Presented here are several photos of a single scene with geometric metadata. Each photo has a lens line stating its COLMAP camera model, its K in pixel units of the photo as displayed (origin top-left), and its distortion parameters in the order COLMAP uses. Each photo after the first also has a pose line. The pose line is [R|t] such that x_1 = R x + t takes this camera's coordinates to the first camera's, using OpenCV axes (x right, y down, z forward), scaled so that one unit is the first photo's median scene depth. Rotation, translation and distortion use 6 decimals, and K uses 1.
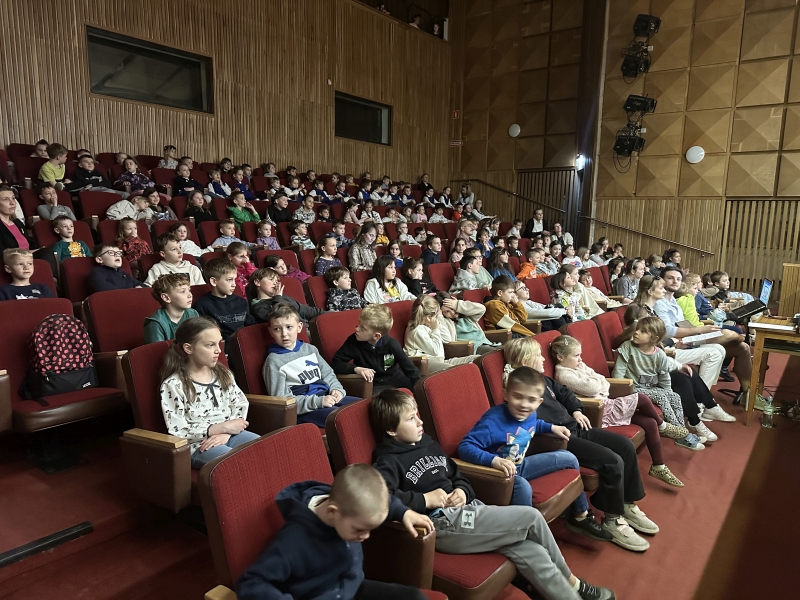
lens RADIAL K [[561.9, 0, 399.4], [0, 561.9, 303.9], [0, 0, 1]] dist [0.034675, -0.042346]
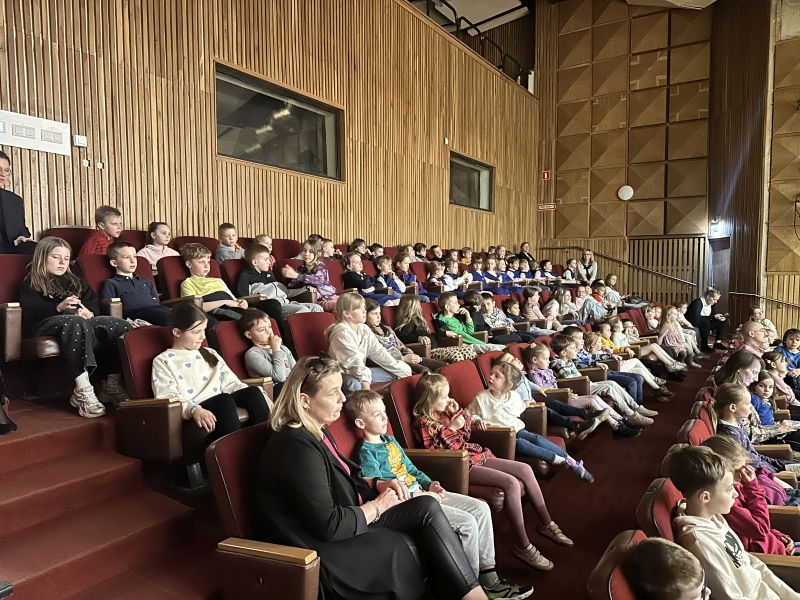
lens RADIAL K [[561.9, 0, 393.9], [0, 561.9, 299.3], [0, 0, 1]] dist [0.034675, -0.042346]
pose [[0.997332, -0.022390, 0.069484, -0.287706], [0.029269, 0.994595, -0.099623, -0.088821], [-0.066878, 0.101391, 0.992596, 0.228886]]
